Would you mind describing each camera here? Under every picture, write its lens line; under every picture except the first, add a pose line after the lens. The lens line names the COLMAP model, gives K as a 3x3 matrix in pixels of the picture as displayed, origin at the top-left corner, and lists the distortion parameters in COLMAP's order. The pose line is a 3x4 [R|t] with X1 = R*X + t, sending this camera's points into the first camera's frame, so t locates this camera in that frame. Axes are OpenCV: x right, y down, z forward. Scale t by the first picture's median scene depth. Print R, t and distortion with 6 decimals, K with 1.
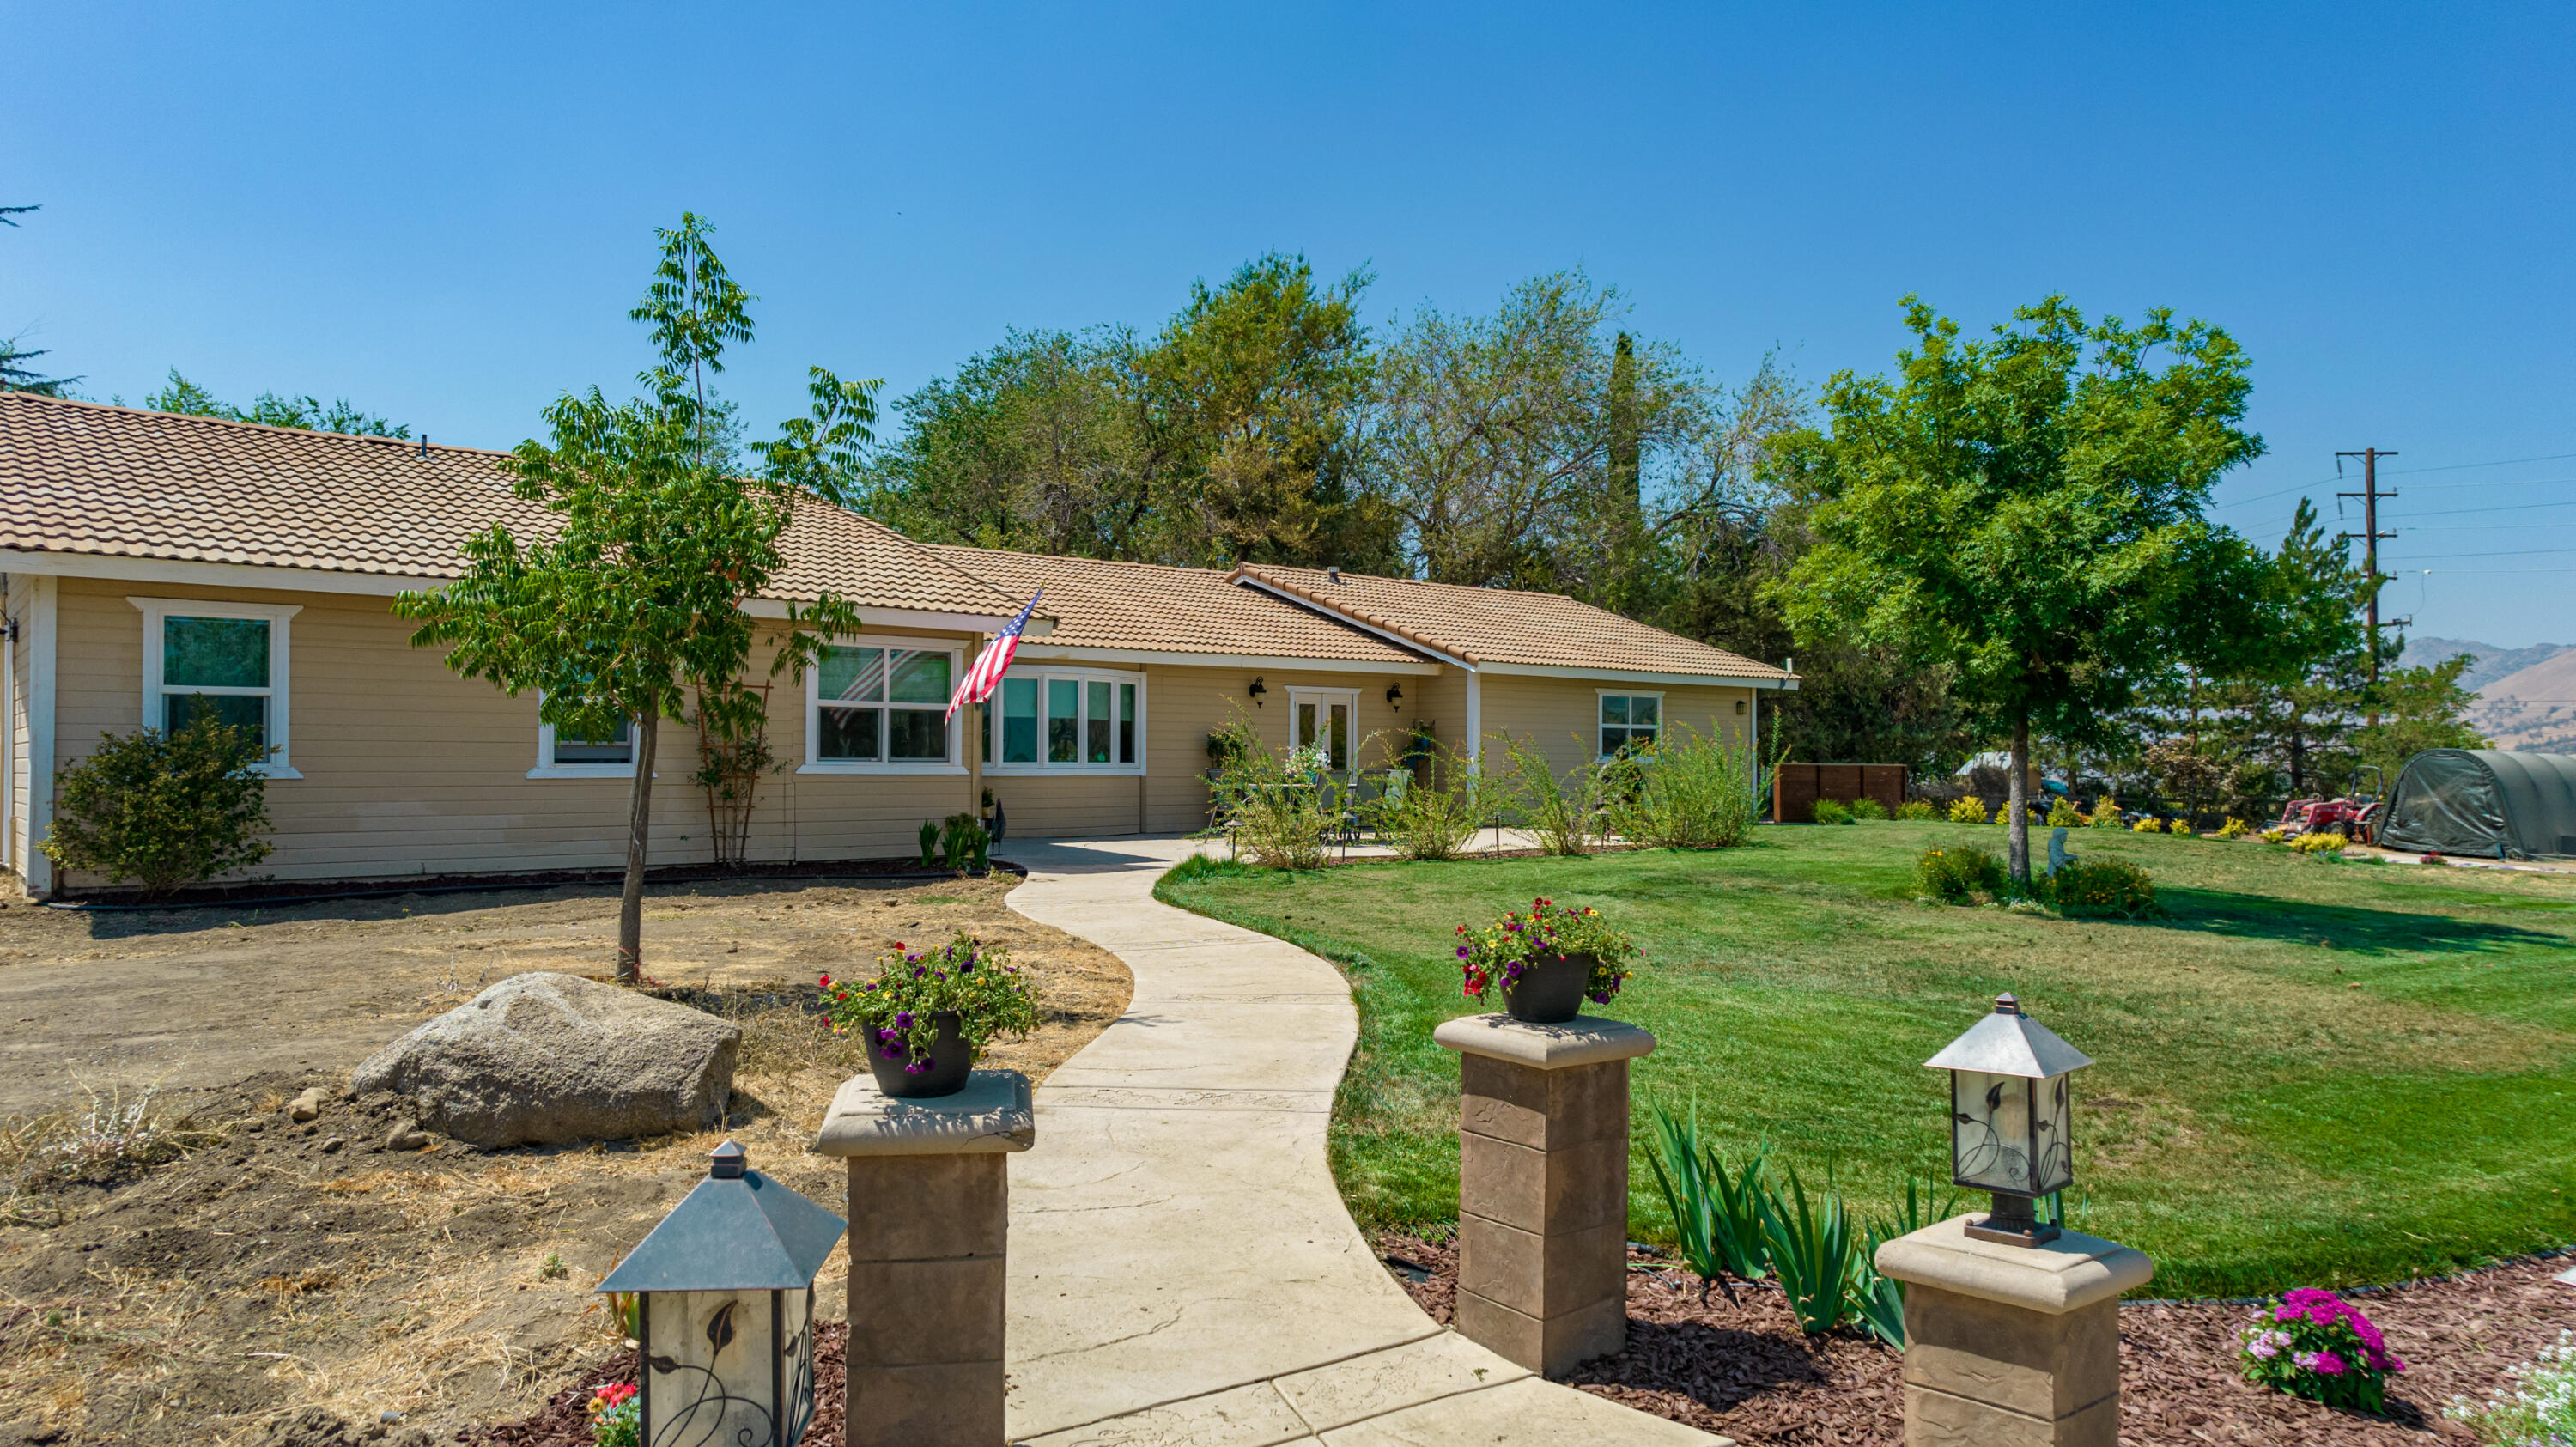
lens RADIAL K [[1662.2, 0, 1269.9], [0, 1662.2, 727.5], [0, 0, 1]] dist [-0.000773, 0.006479]
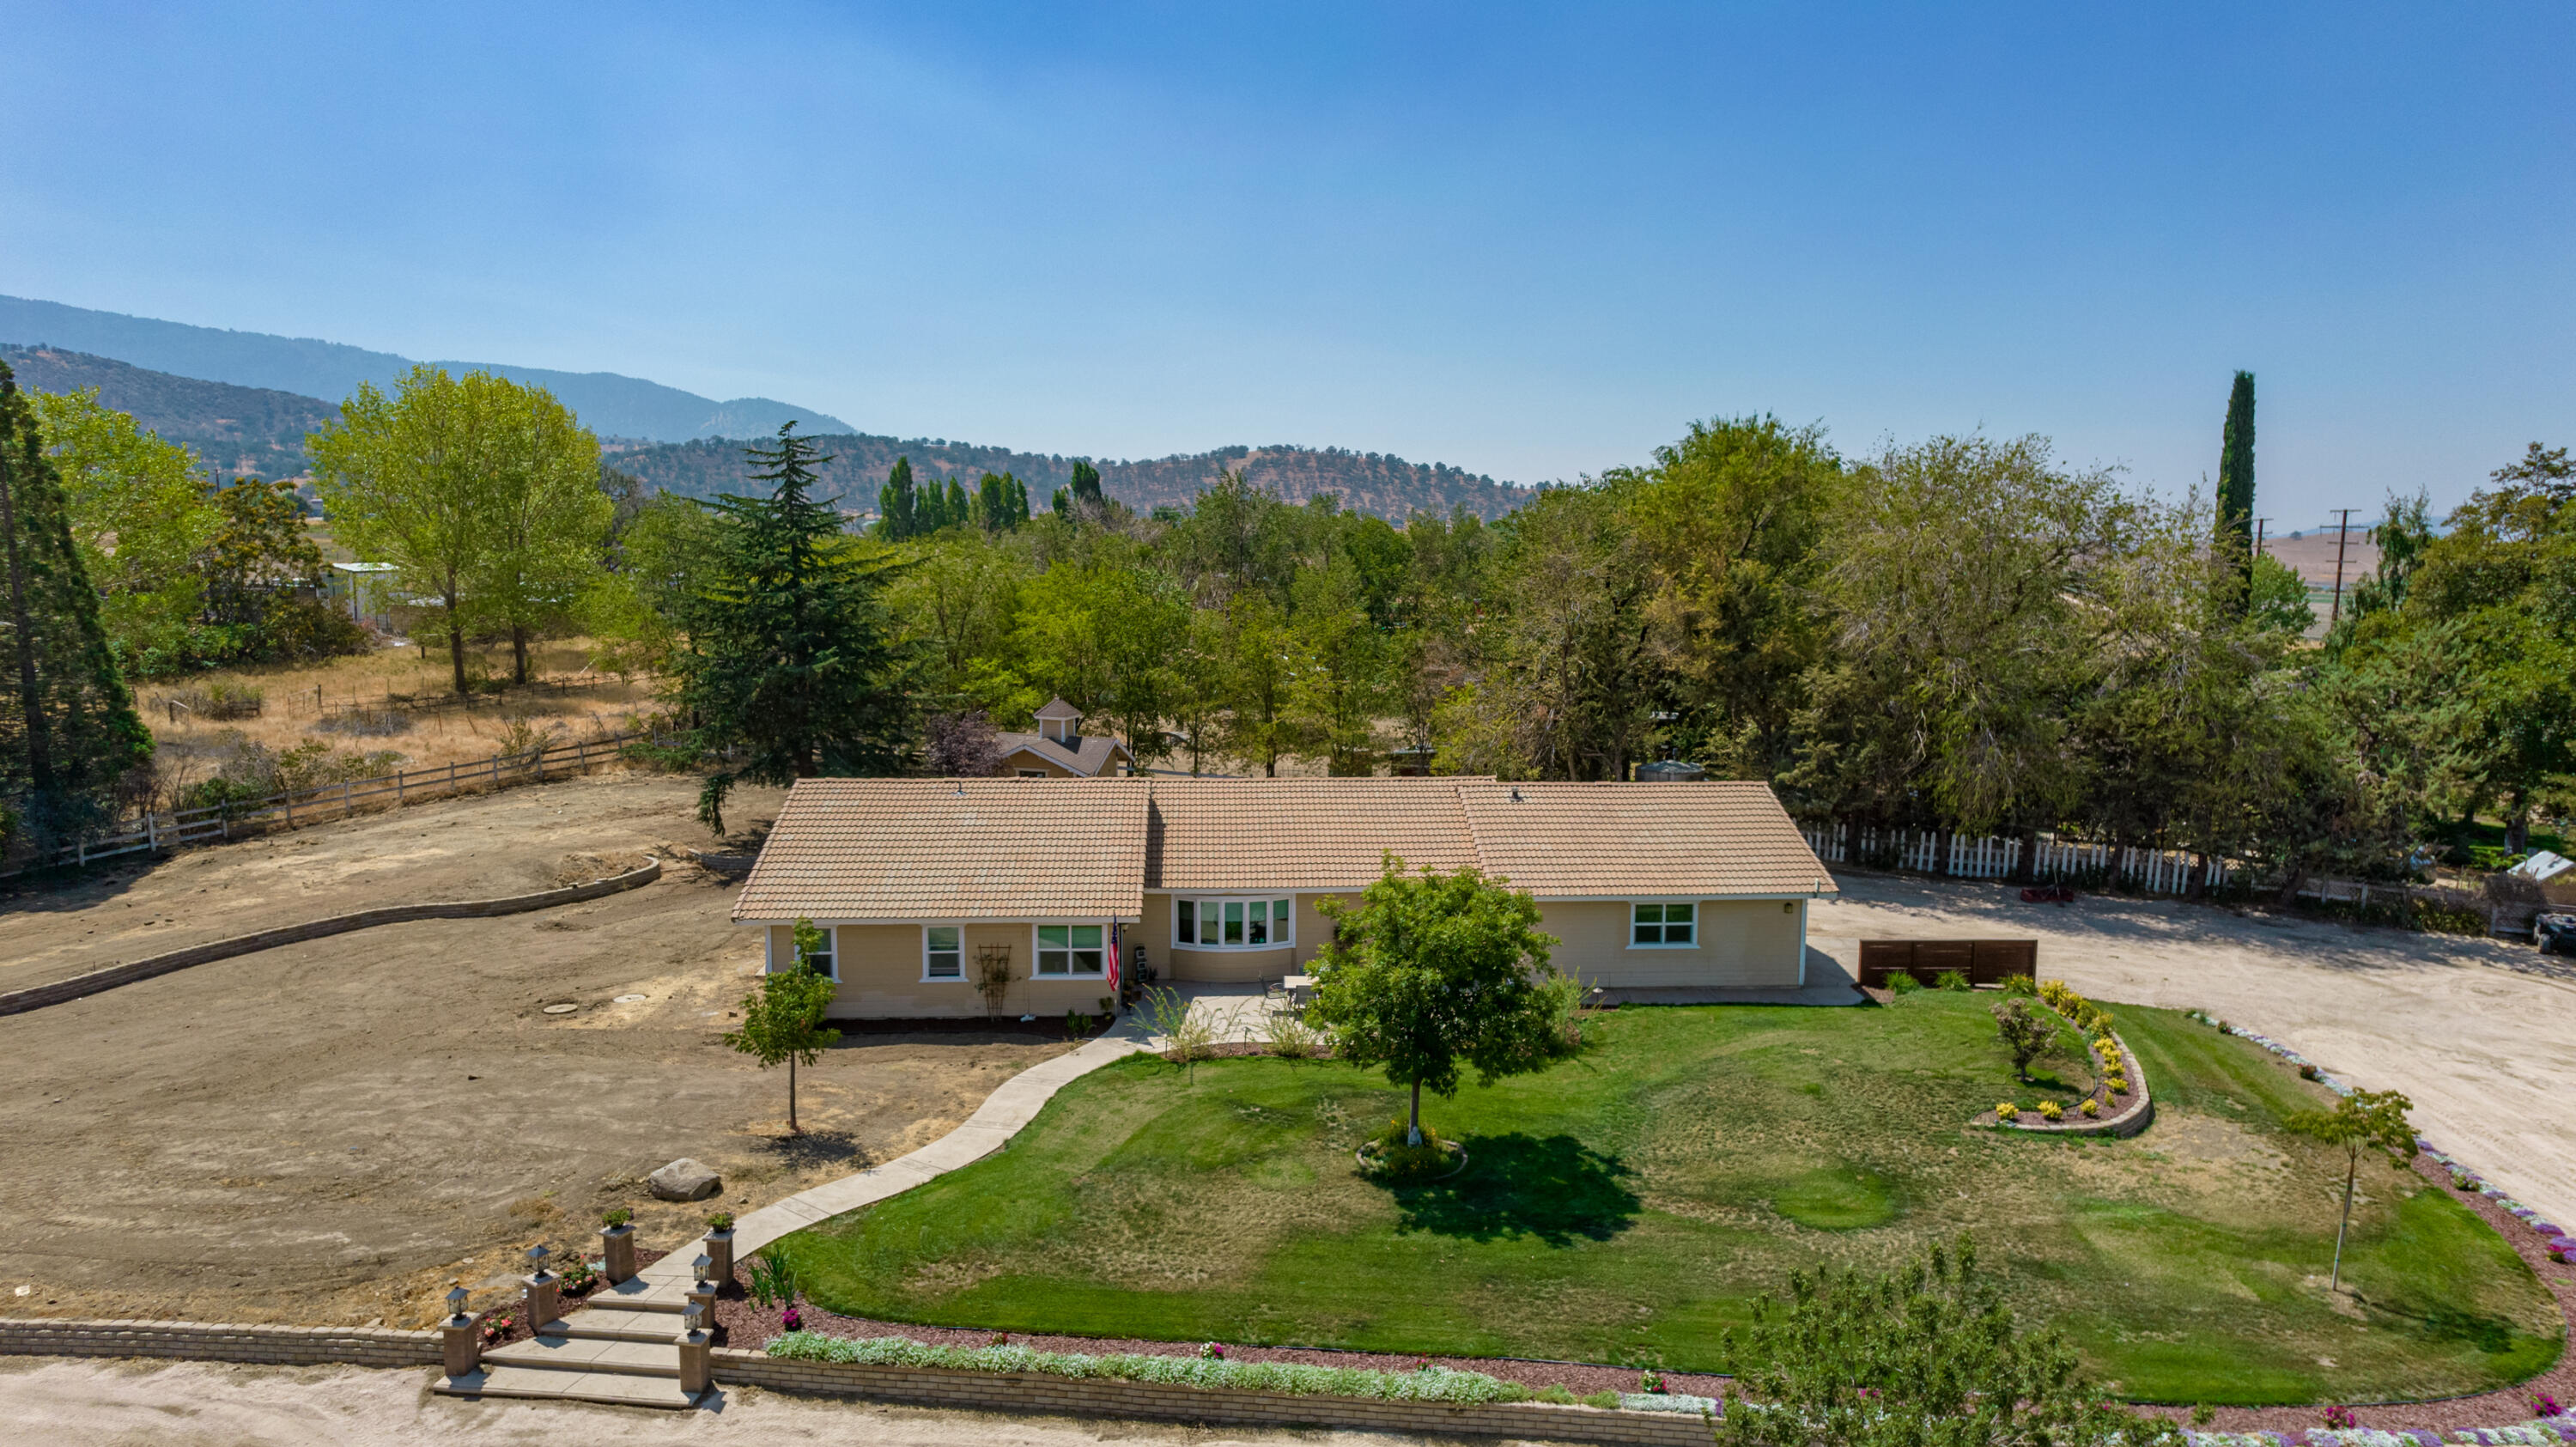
lens RADIAL K [[1662.2, 0, 1289.1], [0, 1662.2, 717.7], [0, 0, 1]] dist [-0.000773, 0.006479]
pose [[0.806471, 0.052683, -0.588922, 1.054268], [0.015879, 0.993734, 0.110641, -0.455343], [0.591060, -0.098580, 0.800581, -0.481438]]
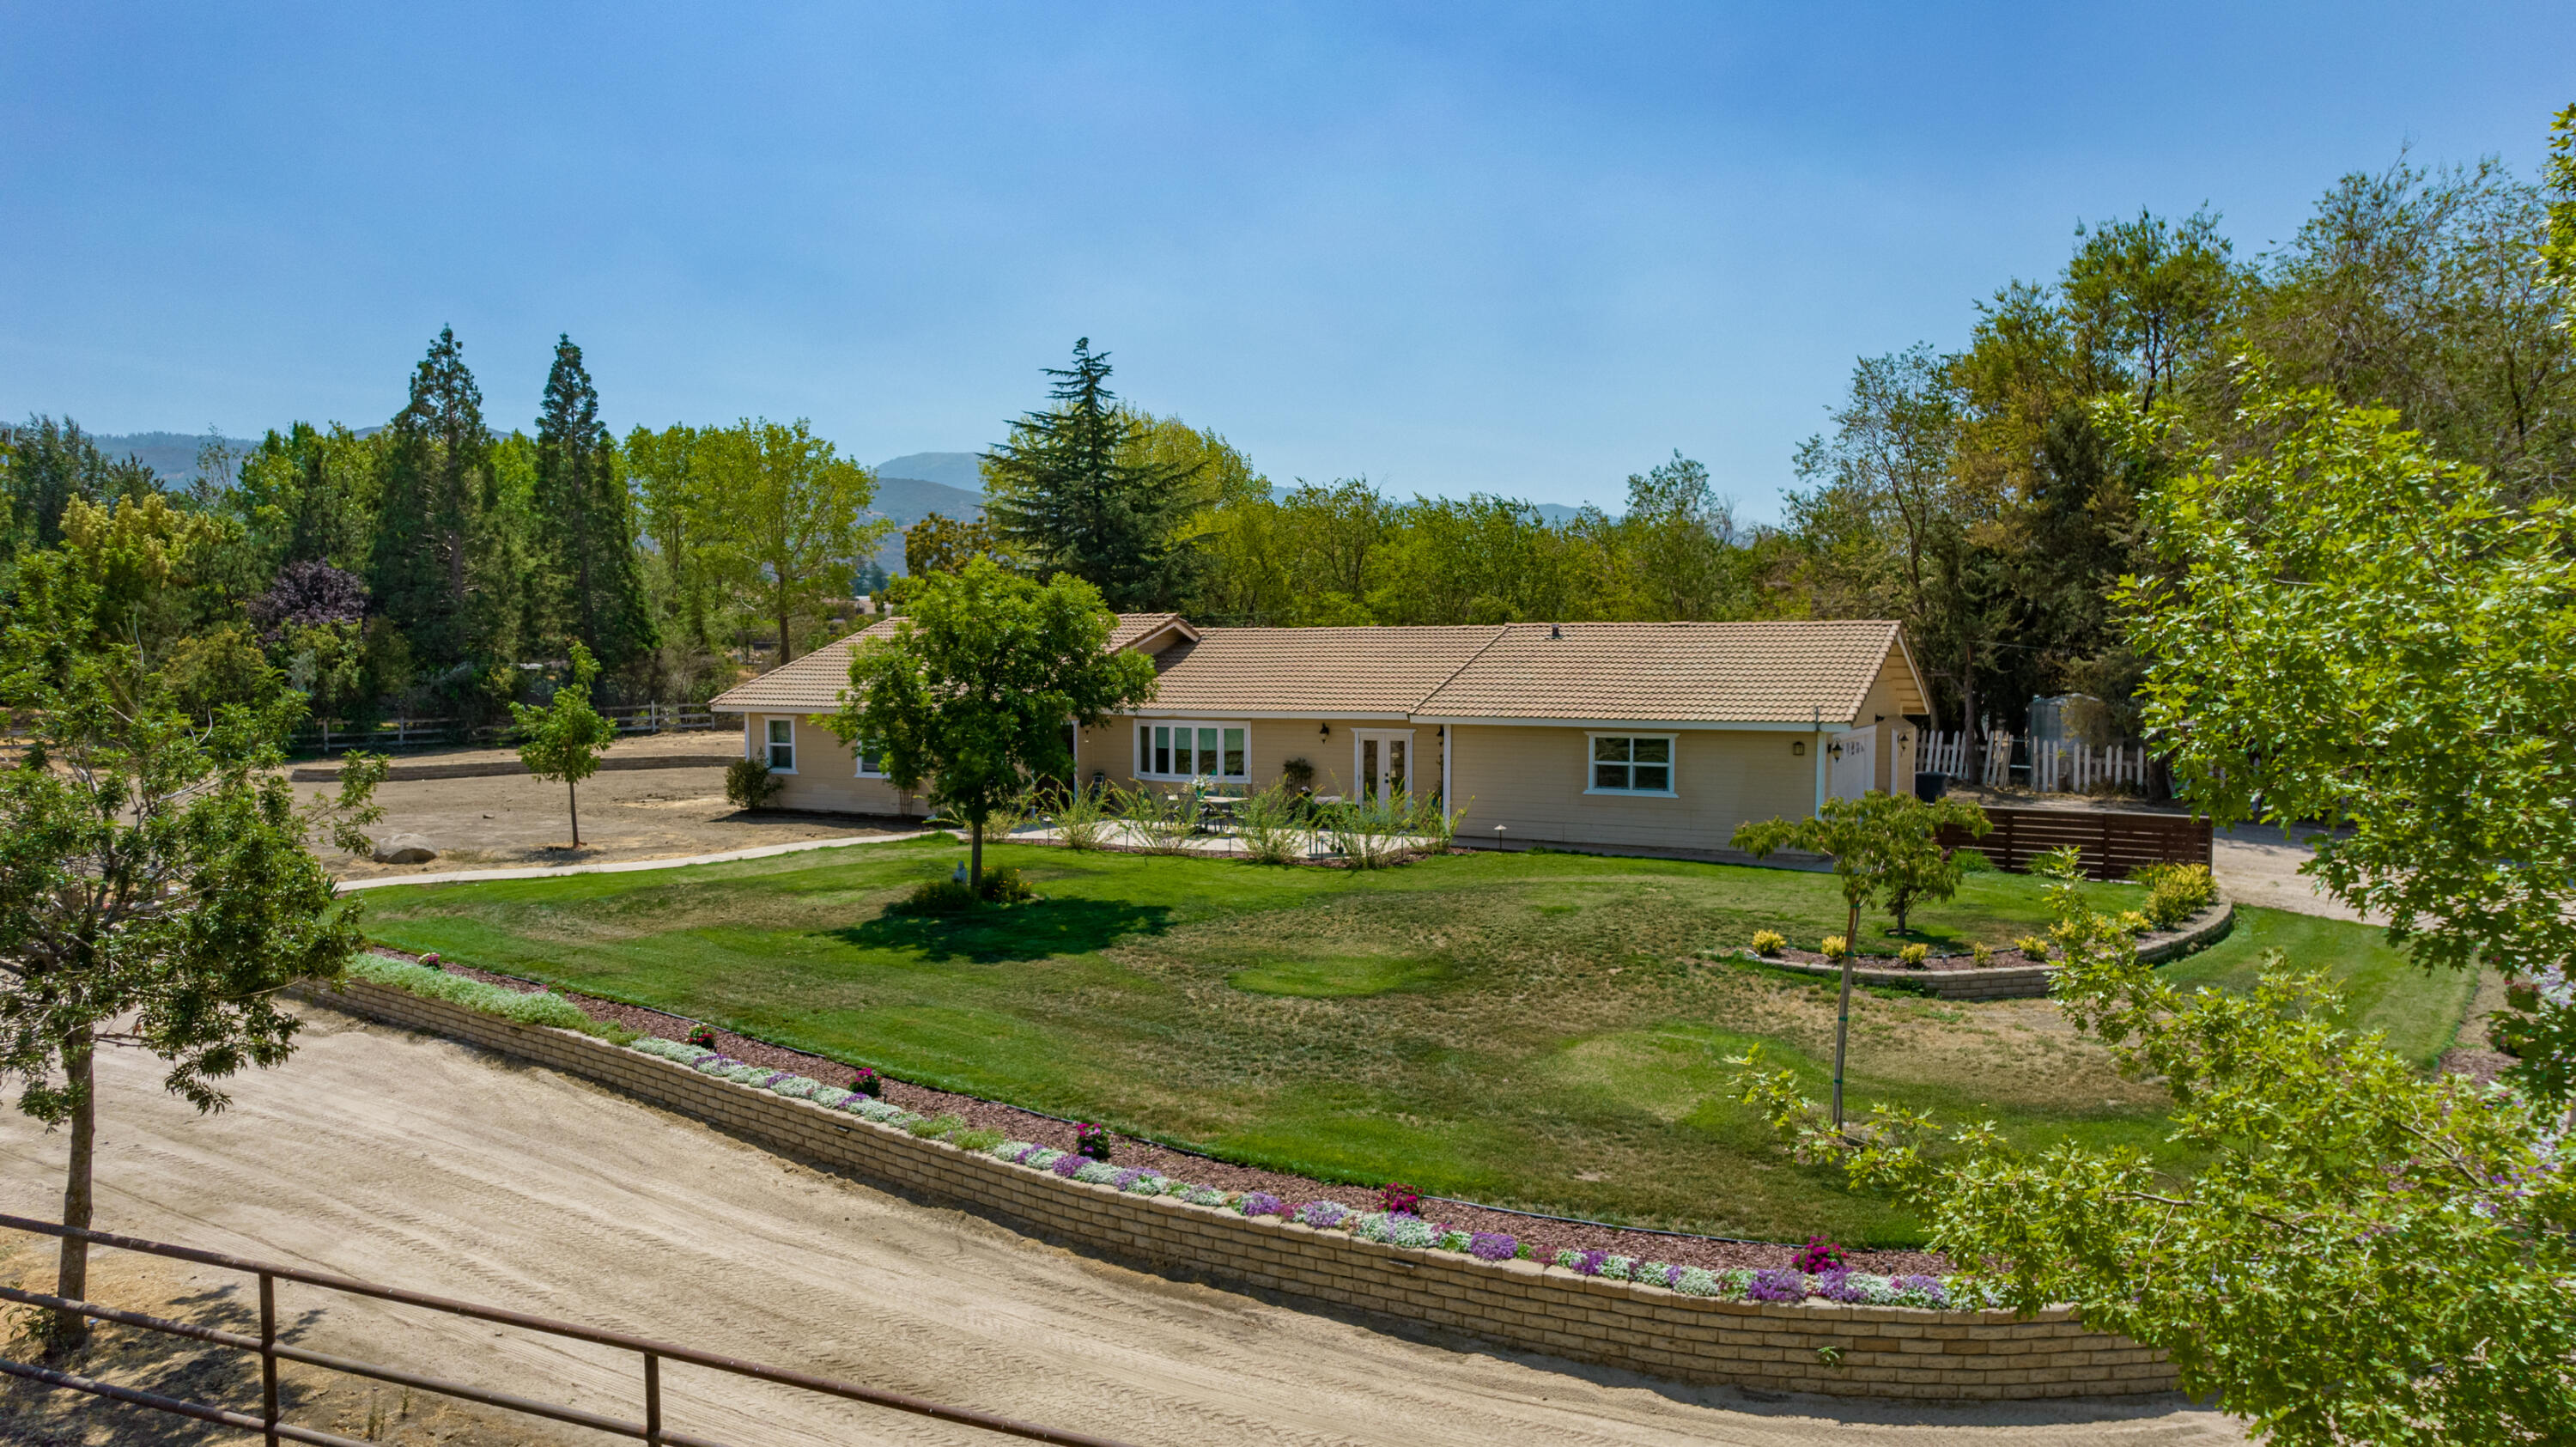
lens RADIAL K [[1662.2, 0, 1304.9], [0, 1662.2, 705.6], [0, 0, 1]] dist [-0.000773, 0.006479]
pose [[0.367969, 0.002889, -0.929833, 1.548600], [0.013058, 0.999881, 0.008274, -0.064746], [0.929746, -0.015186, 0.367888, 0.482256]]
